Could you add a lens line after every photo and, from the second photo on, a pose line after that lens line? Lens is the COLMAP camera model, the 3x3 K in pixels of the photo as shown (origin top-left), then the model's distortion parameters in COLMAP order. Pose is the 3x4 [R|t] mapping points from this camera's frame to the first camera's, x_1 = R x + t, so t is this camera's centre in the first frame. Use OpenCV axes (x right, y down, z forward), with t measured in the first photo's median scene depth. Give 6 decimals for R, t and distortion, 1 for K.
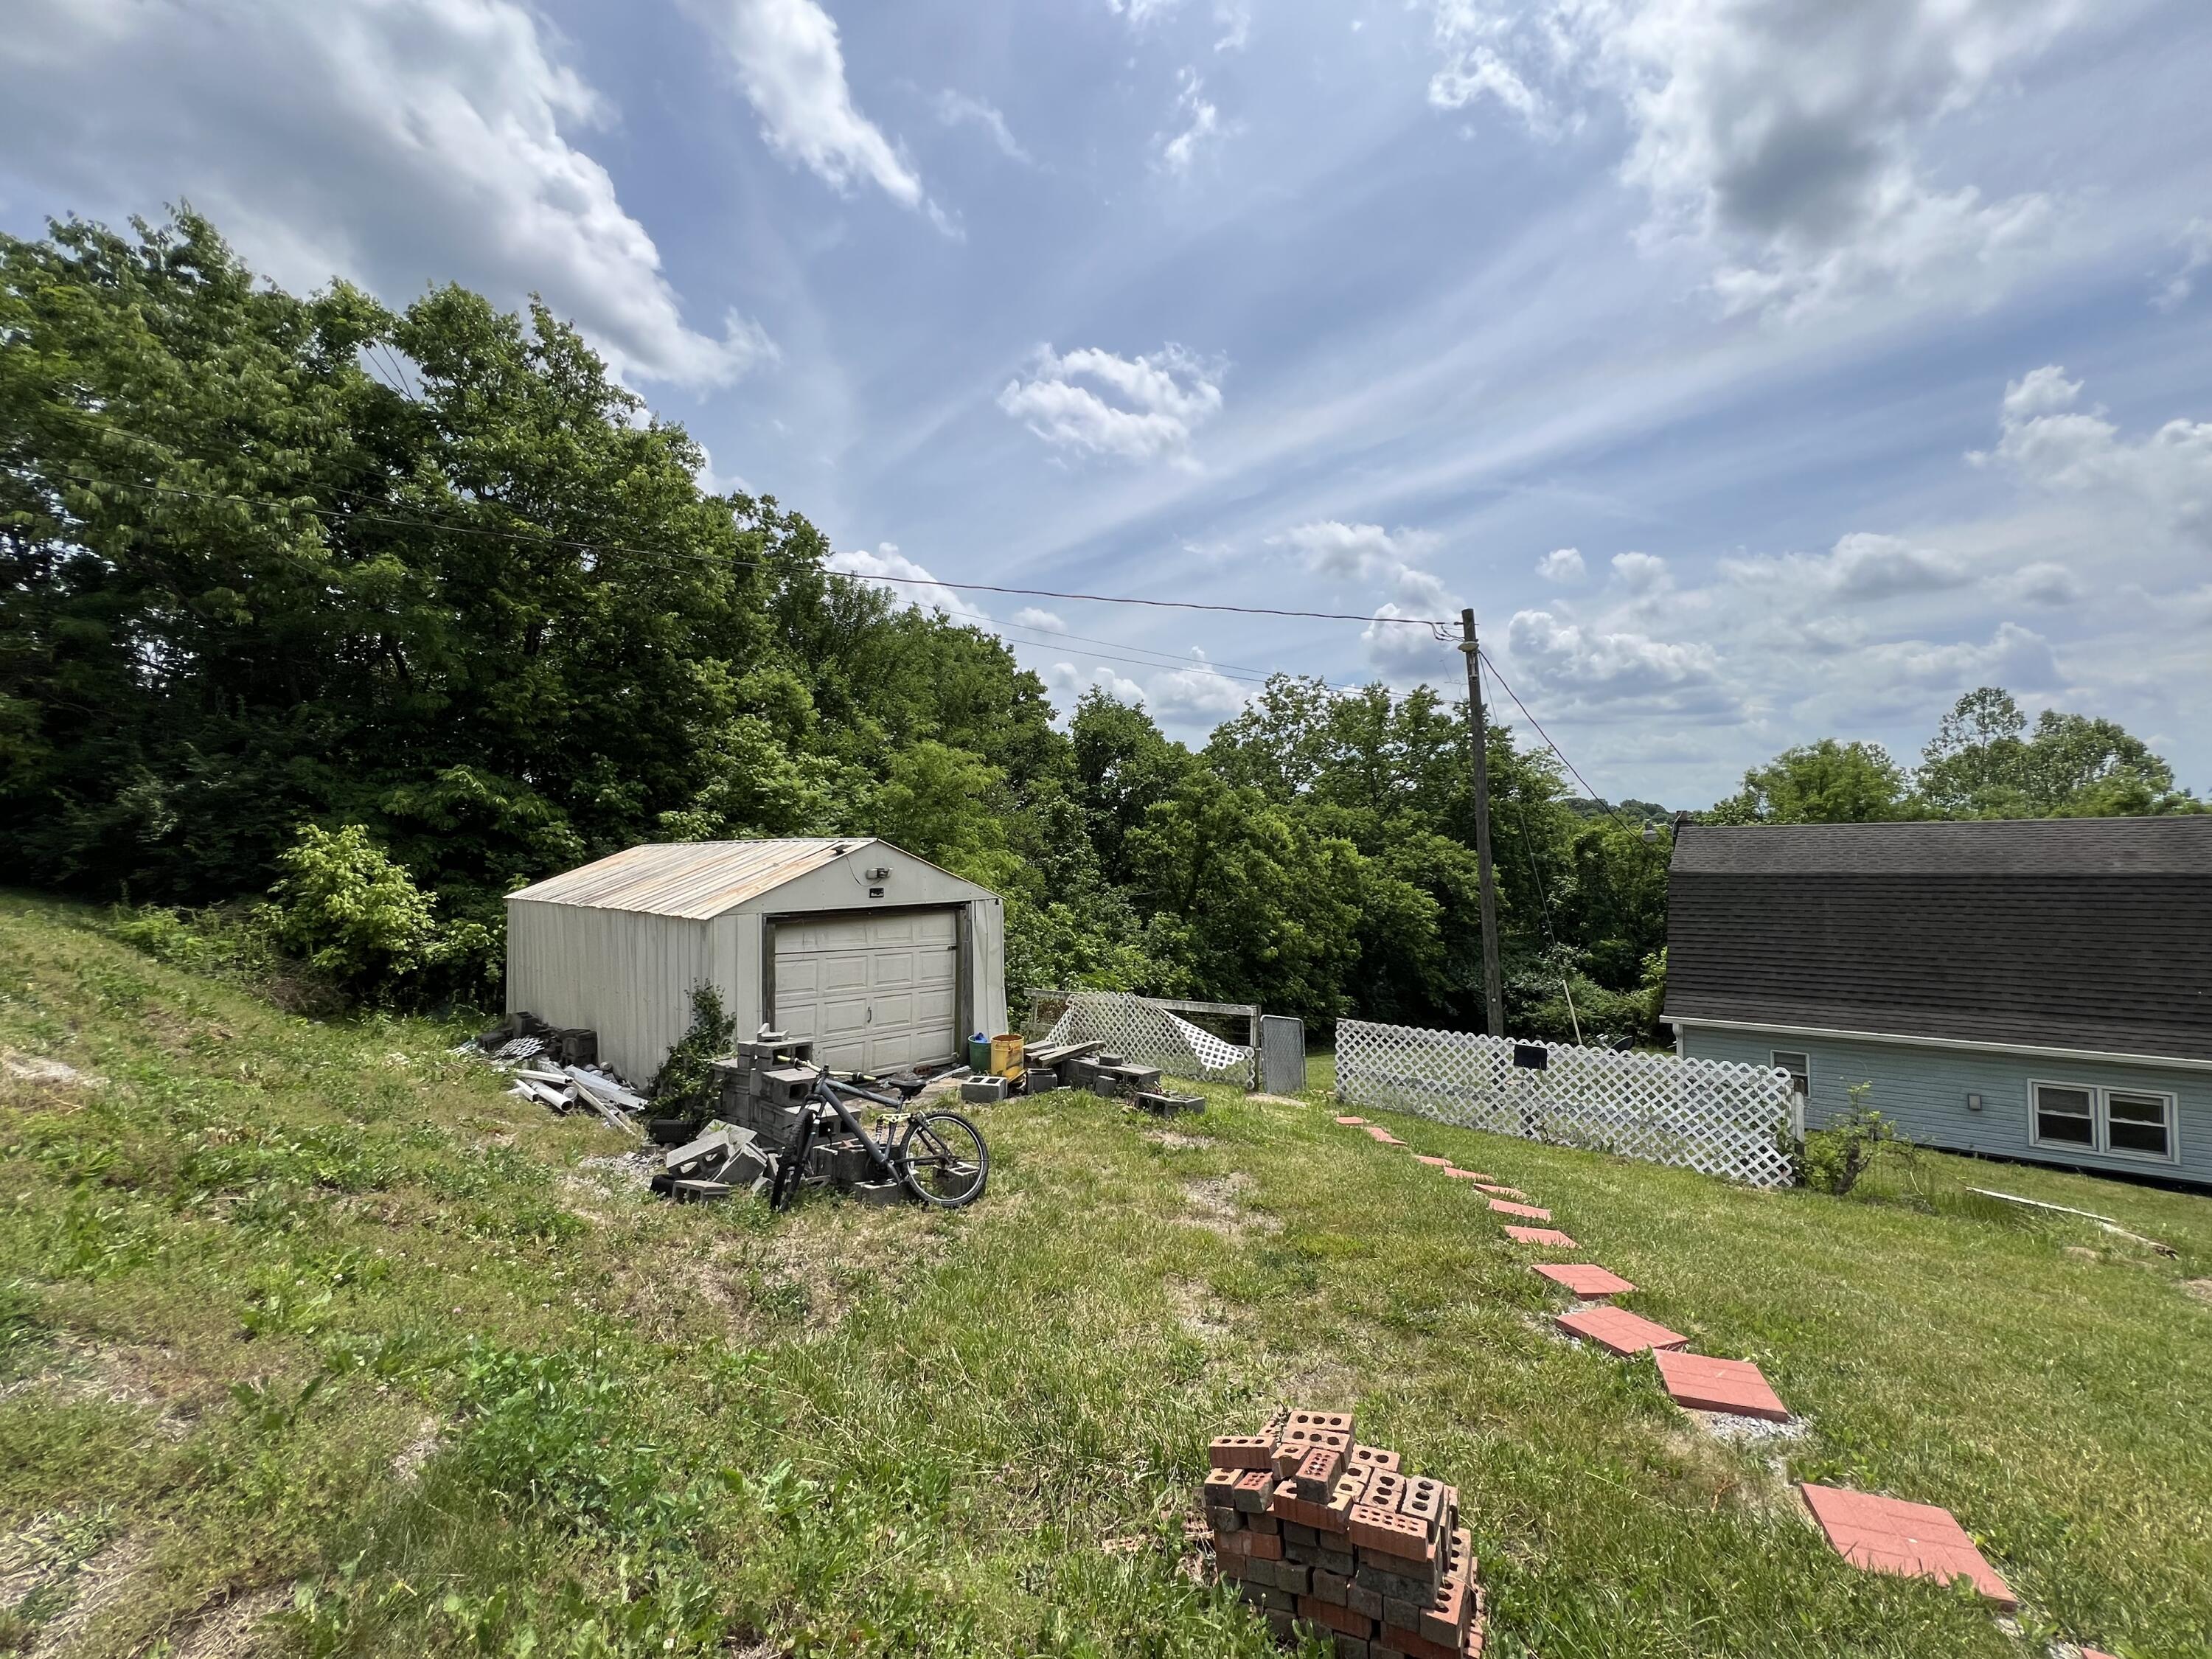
lens RADIAL K [[889.3, 0, 1107.2], [0, 889.3, 830.2], [0, 0, 1]] dist [-0.000248, -0.000138]
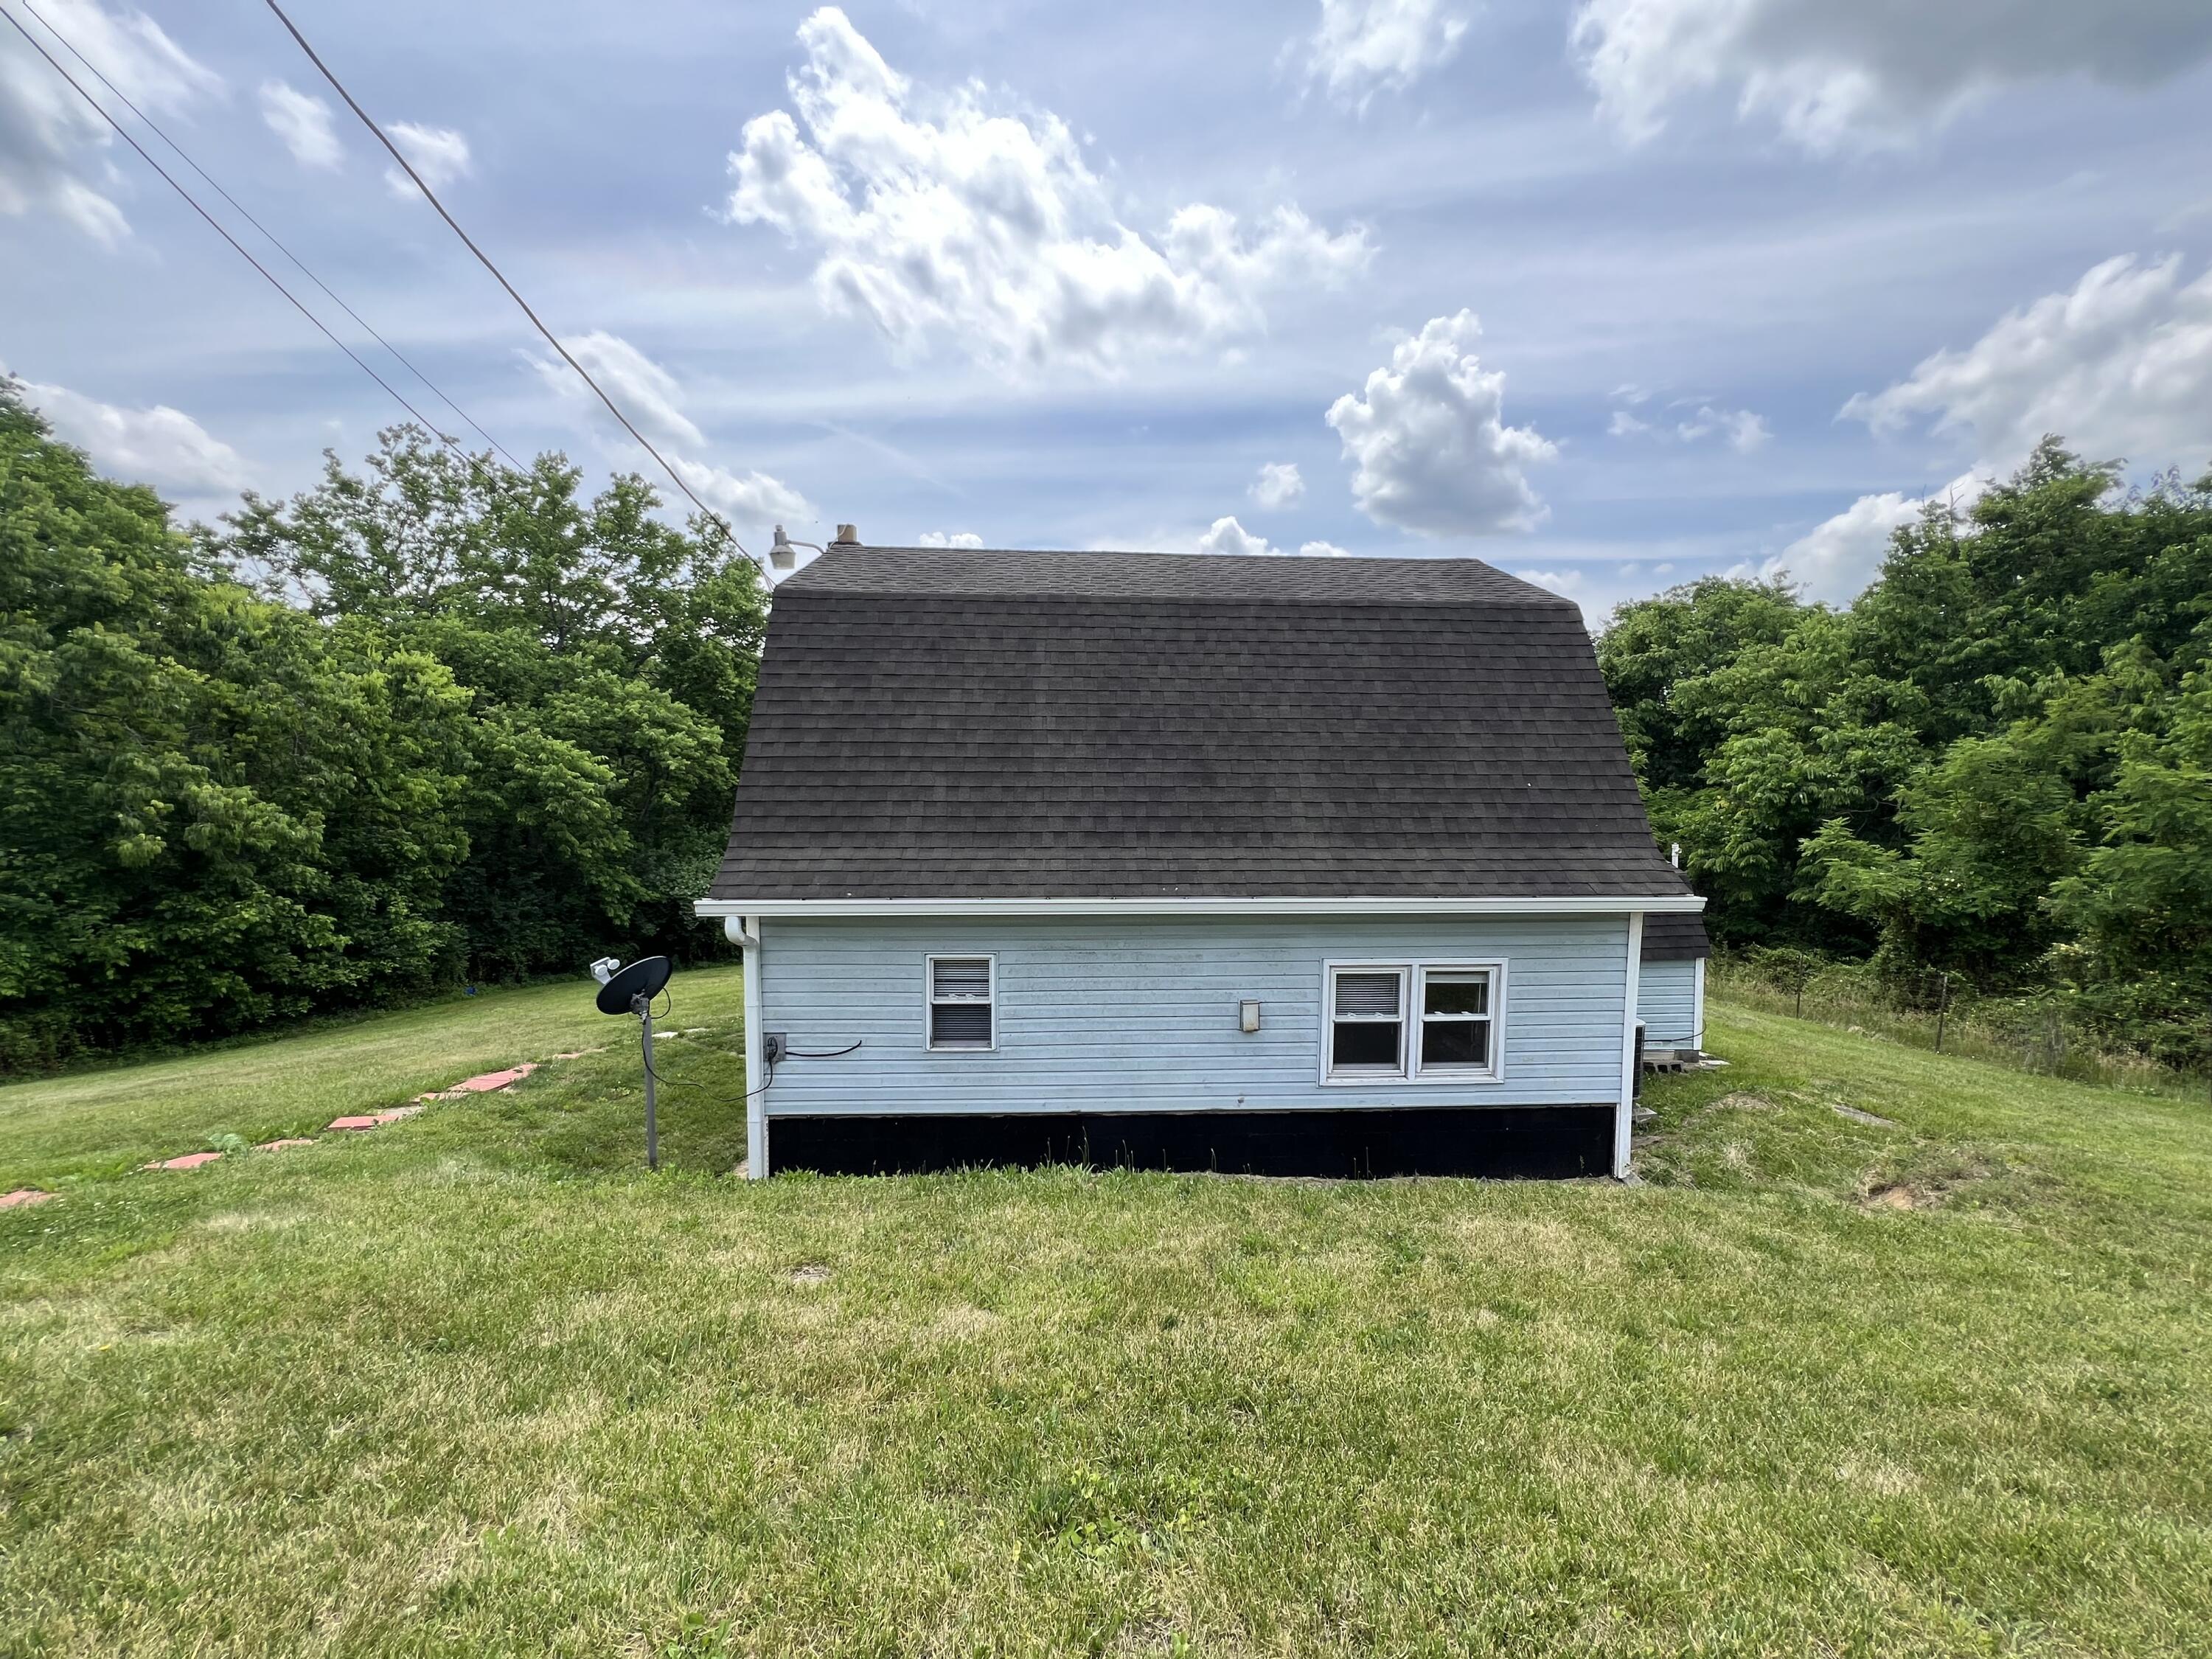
lens RADIAL K [[889.3, 0, 1103.8], [0, 889.3, 805.5], [0, 0, 1]] dist [-0.000248, -0.000138]
pose [[0.757679, -0.006676, 0.652594, 0.539170], [-0.035370, 0.998058, 0.051275, 0.150472], [-0.651669, -0.061932, 0.755971, 0.627996]]
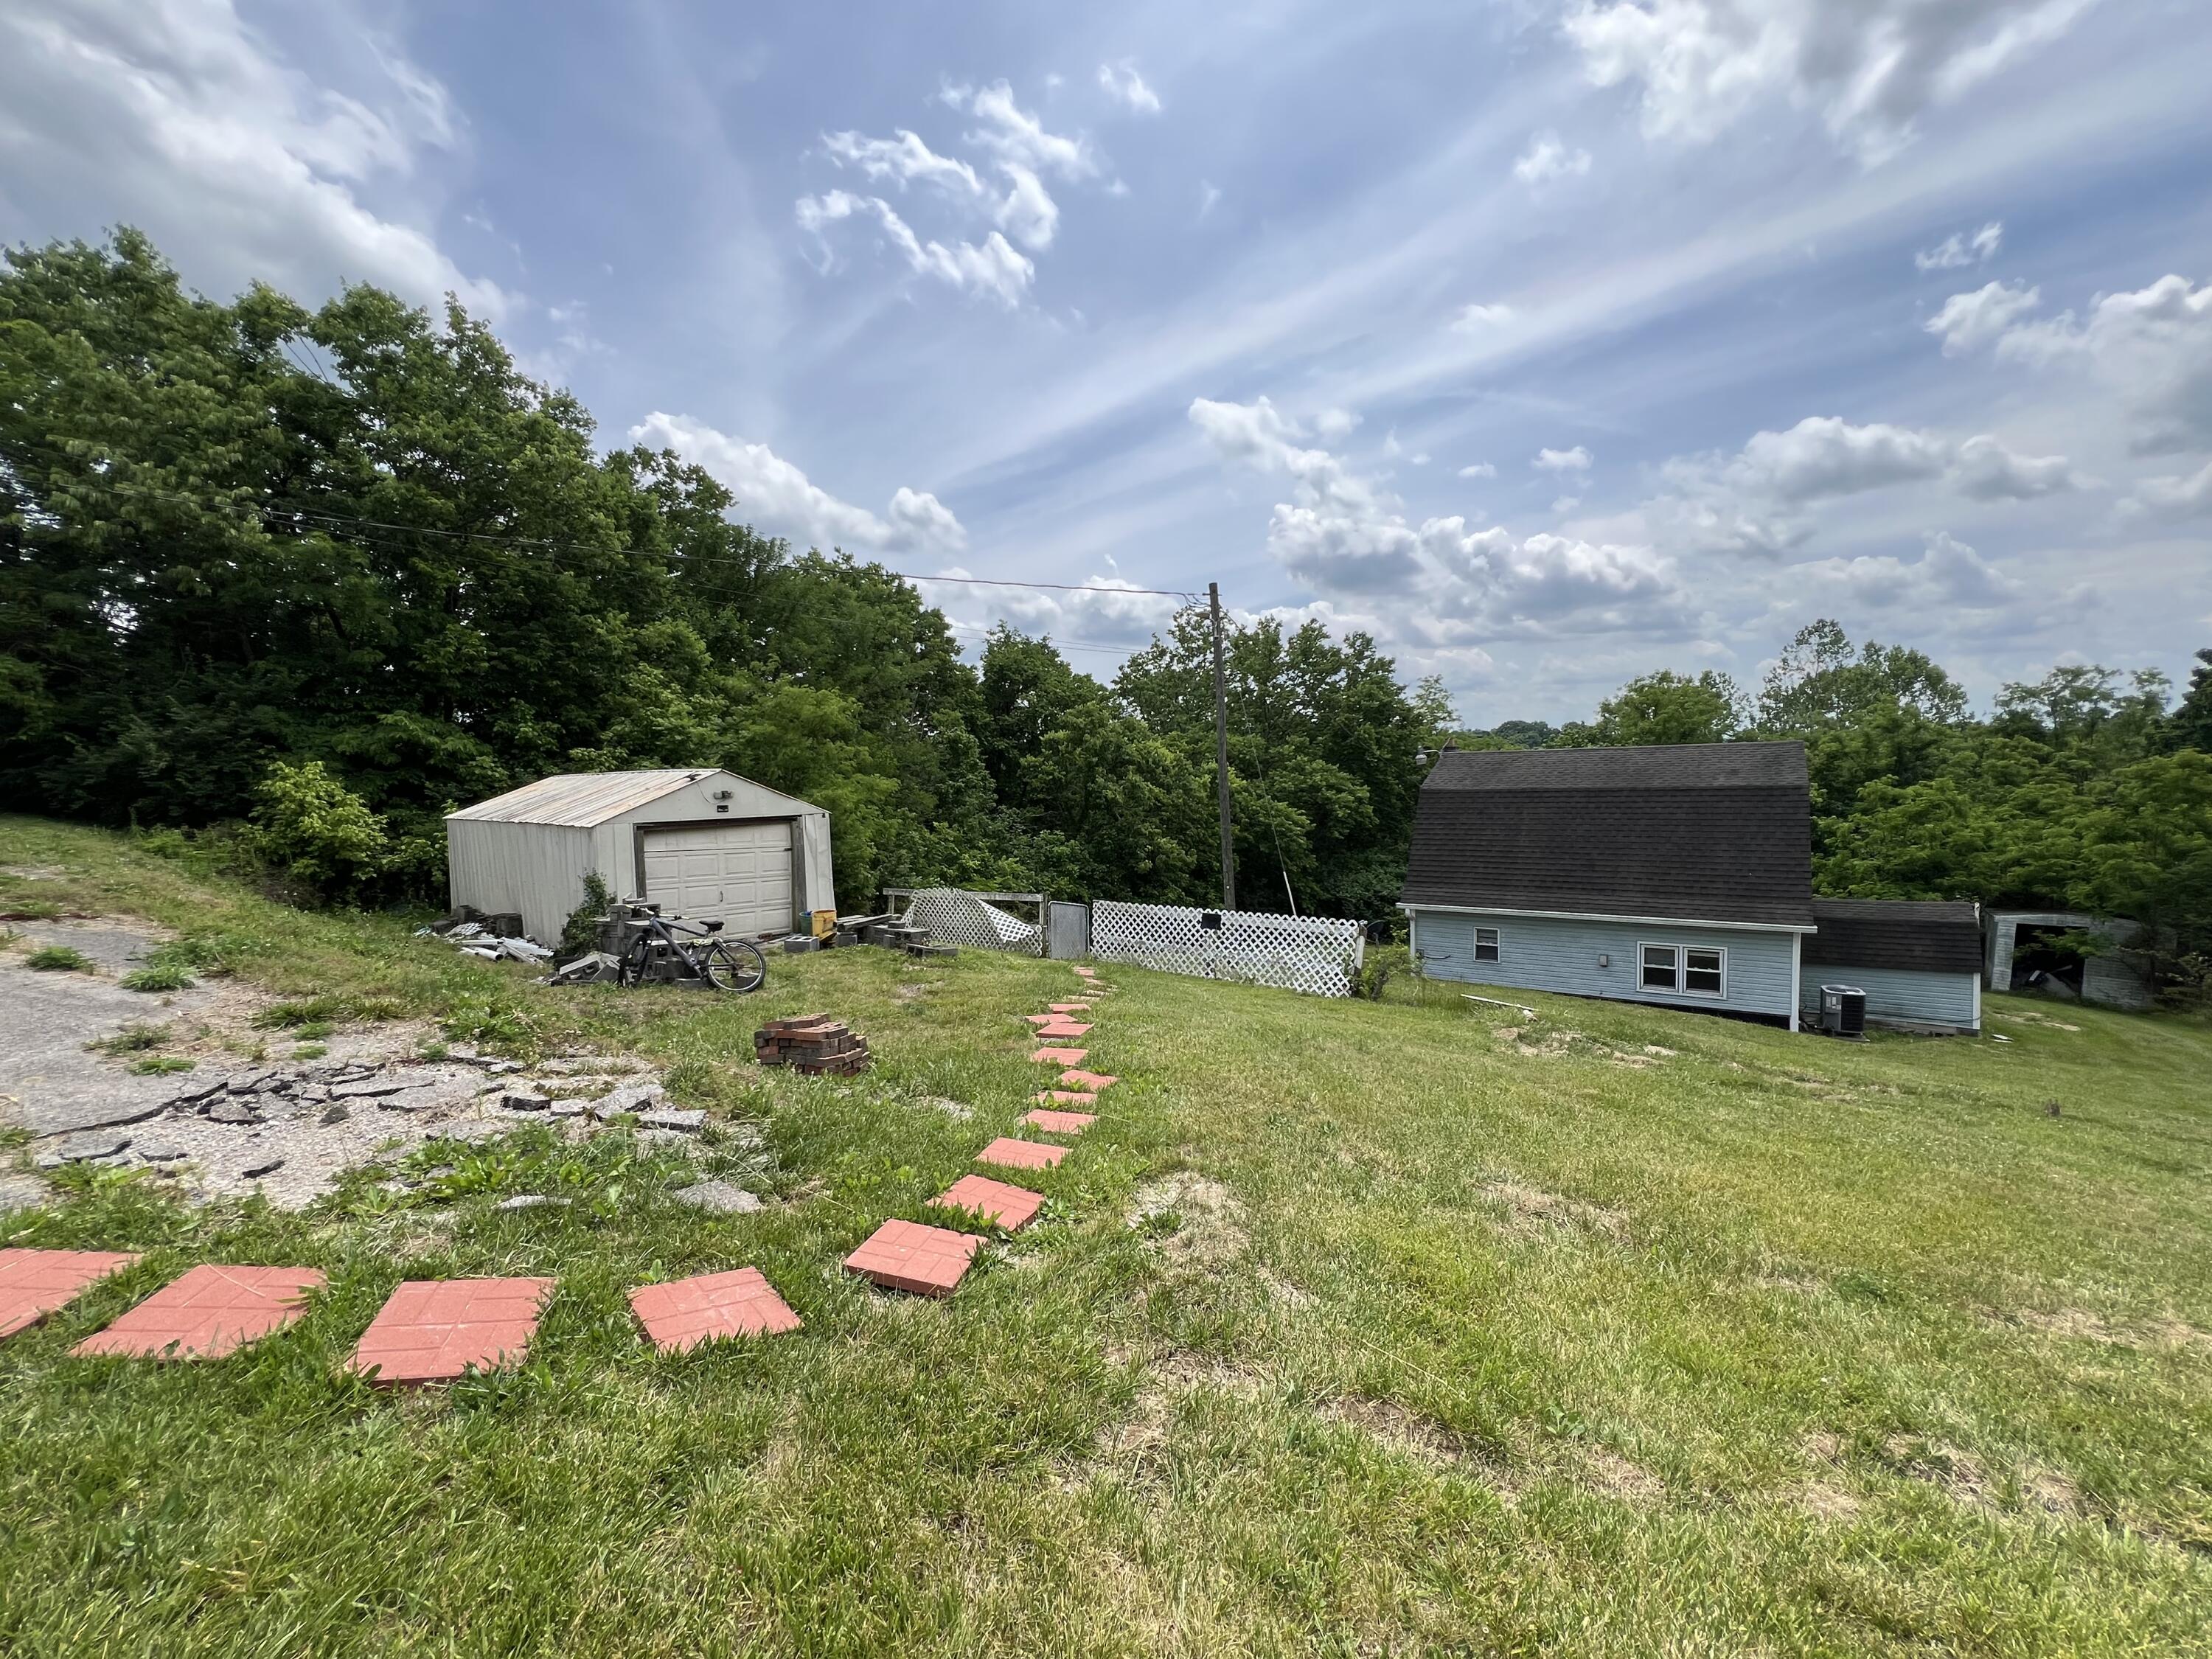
lens RADIAL K [[889.3, 0, 1104.9], [0, 889.3, 829.8], [0, 0, 1]] dist [-0.000248, -0.000138]
pose [[0.998864, -0.012433, 0.046006, 0.164012], [0.008570, 0.996493, 0.083233, -0.003833], [-0.046880, -0.082744, 0.995468, -0.245670]]
